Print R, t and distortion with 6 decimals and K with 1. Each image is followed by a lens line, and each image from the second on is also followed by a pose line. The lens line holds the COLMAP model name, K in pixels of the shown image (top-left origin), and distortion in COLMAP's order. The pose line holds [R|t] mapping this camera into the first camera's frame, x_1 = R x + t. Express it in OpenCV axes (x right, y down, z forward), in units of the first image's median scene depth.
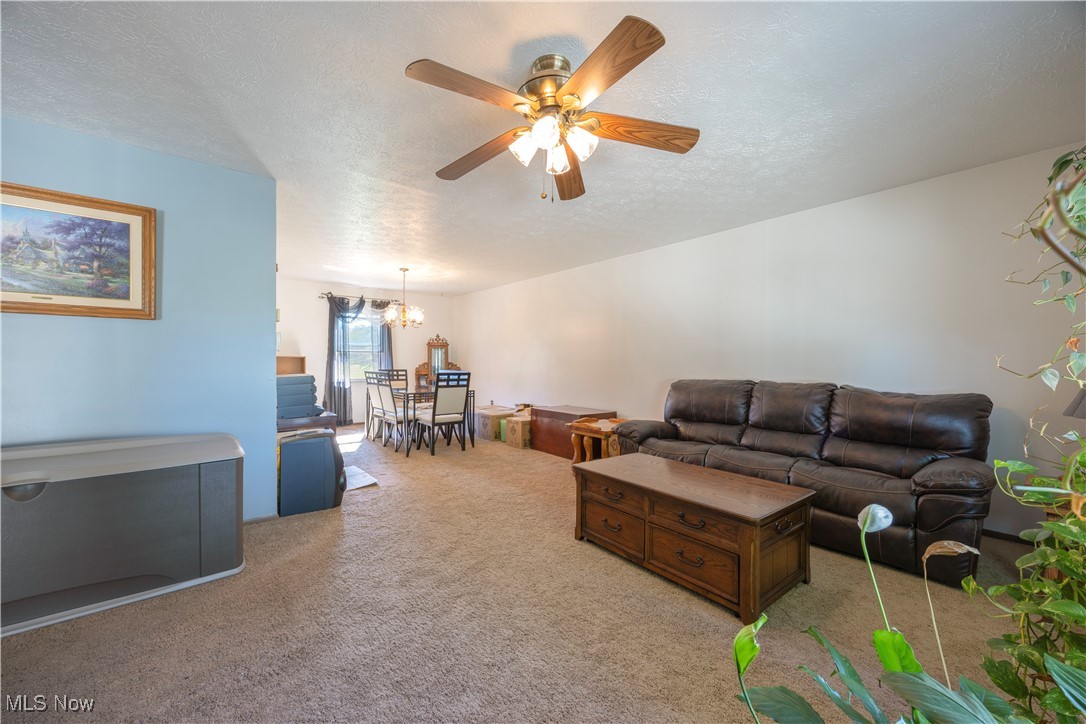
lens RADIAL K [[425.1, 0, 540.1], [0, 425.1, 361.2], [0, 0, 1]] dist [-0.009285, 0.000291]
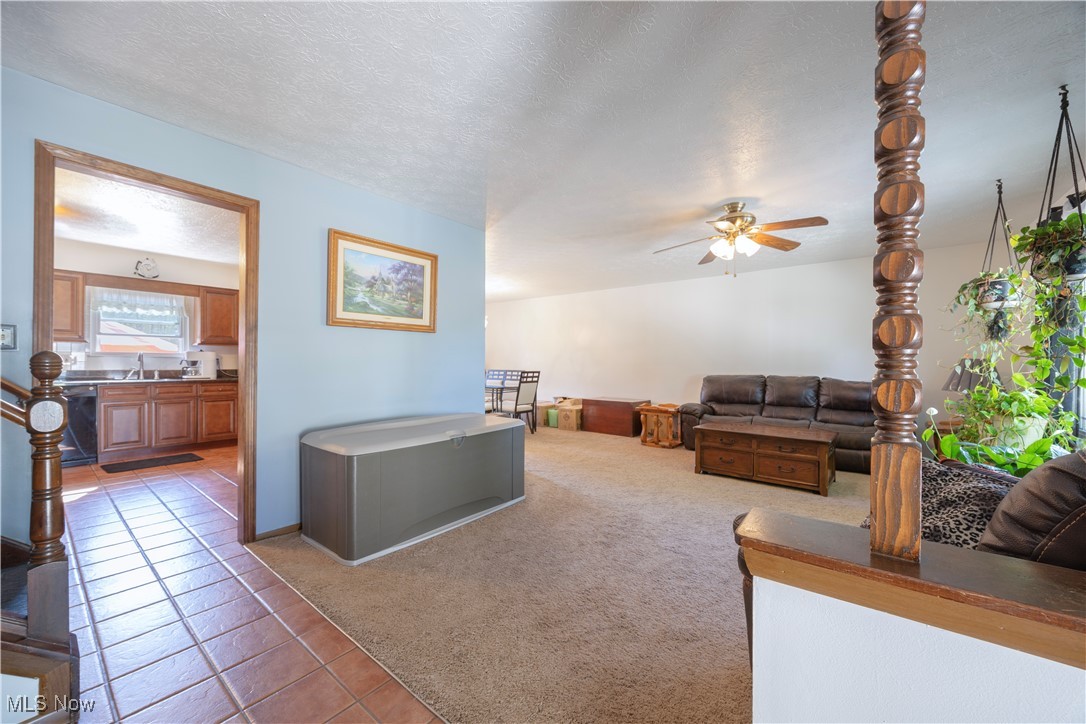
lens RADIAL K [[425.1, 0, 542.5], [0, 425.1, 364.3], [0, 0, 1]] dist [-0.009285, 0.000291]
pose [[0.979434, 0.000002, 0.201766, -0.845309], [-0.001258, 0.999981, 0.006097, -0.002203], [-0.201762, -0.006226, 0.979415, -0.473241]]
